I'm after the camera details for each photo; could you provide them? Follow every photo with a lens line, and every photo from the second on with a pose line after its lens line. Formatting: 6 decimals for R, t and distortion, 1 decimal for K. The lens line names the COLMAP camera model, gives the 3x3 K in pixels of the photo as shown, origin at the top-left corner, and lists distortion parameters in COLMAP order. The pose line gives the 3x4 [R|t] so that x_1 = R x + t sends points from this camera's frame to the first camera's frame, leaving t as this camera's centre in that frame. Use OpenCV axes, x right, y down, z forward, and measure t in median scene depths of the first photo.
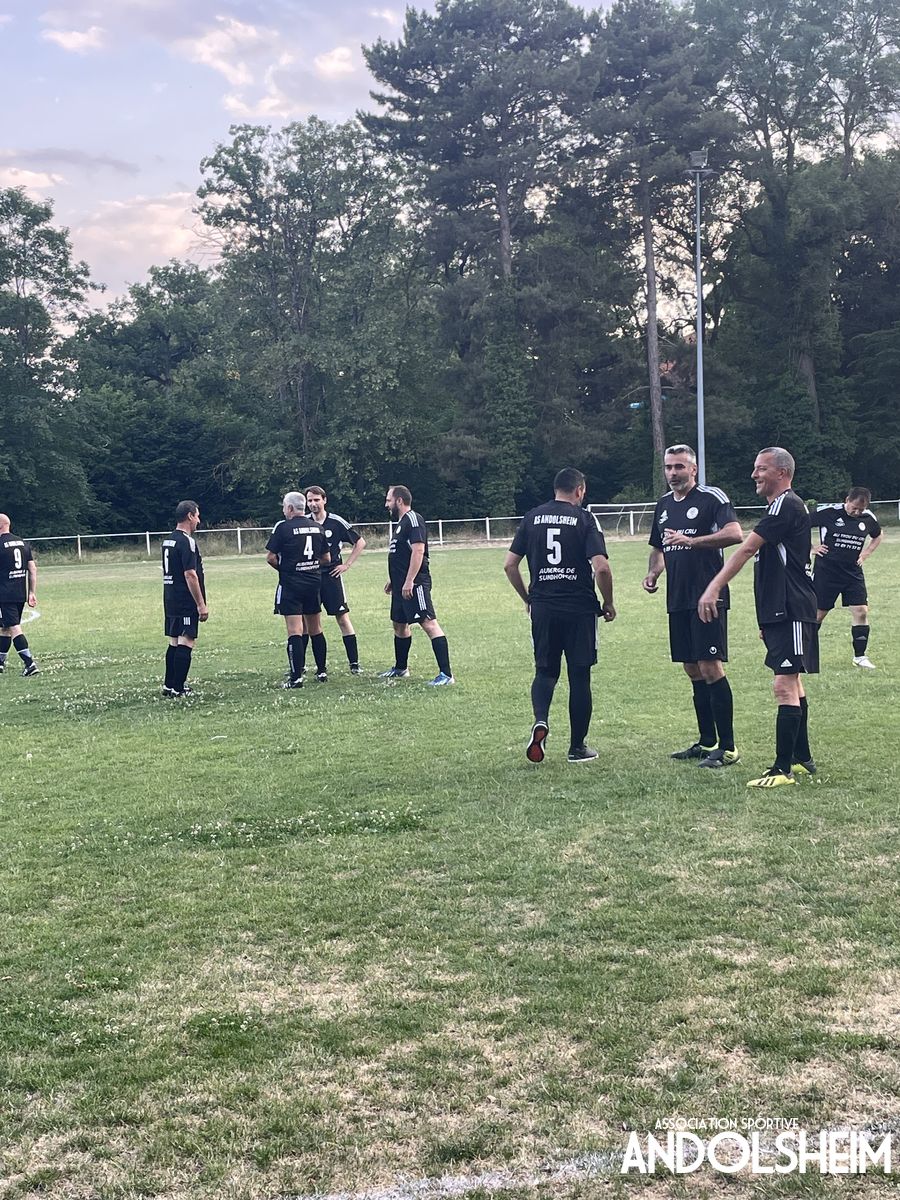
lens RADIAL K [[1800.2, 0, 450.0], [0, 1800.2, 600.0], [0, 0, 1]] dist [0.074991, -0.107596]
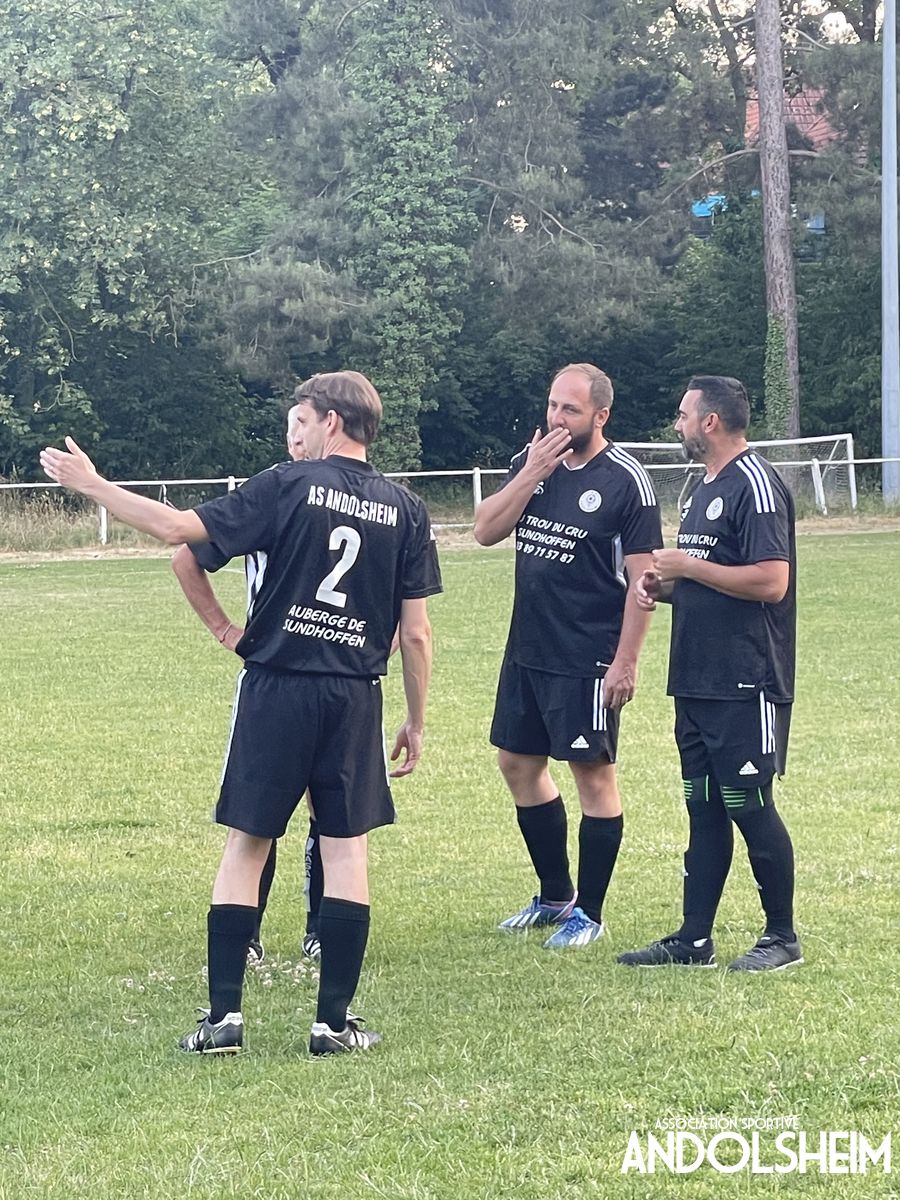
lens RADIAL K [[3690.1, 0, 450.0], [0, 3690.1, 600.0], [0, 0, 1]] dist [0.006211, 0.366996]
pose [[0.997911, 0.011307, 0.063604, -0.008073], [-0.010552, 0.999870, -0.012199, -0.008018], [-0.063733, 0.011502, 0.997901, 0.187891]]
